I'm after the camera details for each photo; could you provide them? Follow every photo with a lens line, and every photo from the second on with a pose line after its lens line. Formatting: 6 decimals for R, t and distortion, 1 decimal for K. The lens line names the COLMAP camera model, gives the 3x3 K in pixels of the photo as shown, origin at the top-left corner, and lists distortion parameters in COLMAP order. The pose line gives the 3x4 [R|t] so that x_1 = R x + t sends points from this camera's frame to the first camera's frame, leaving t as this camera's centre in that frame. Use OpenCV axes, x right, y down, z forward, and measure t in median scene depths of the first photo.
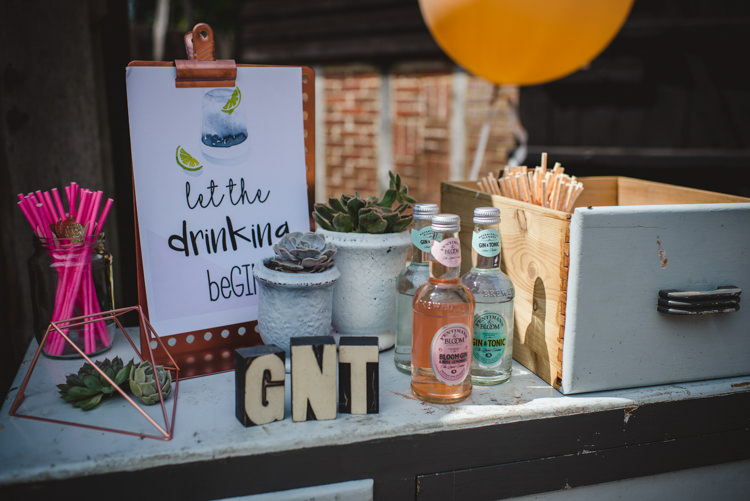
lens RADIAL K [[742.6, 0, 375.0], [0, 742.6, 250.5], [0, 0, 1]] dist [-0.010921, 0.000324]
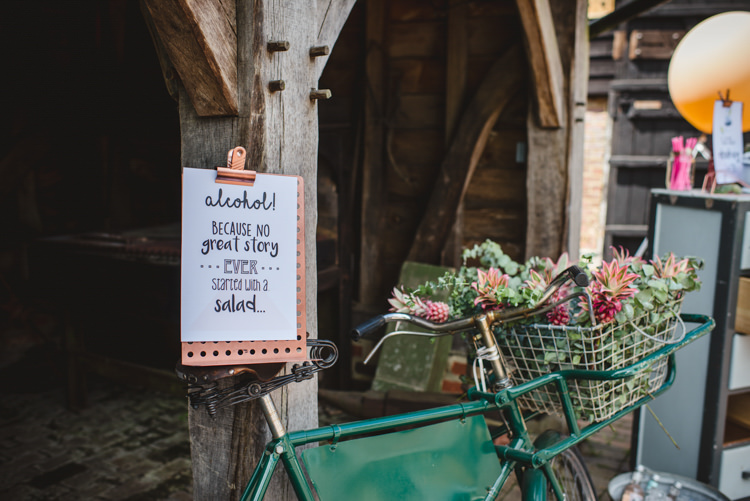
lens RADIAL K [[742.6, 0, 375.0], [0, 742.6, 250.5], [0, 0, 1]] dist [-0.010921, 0.000324]
pose [[0.991207, -0.005791, 0.132195, -2.179208], [0.012667, 0.998606, -0.051233, 0.552975], [-0.131714, 0.052457, 0.989899, -1.983554]]
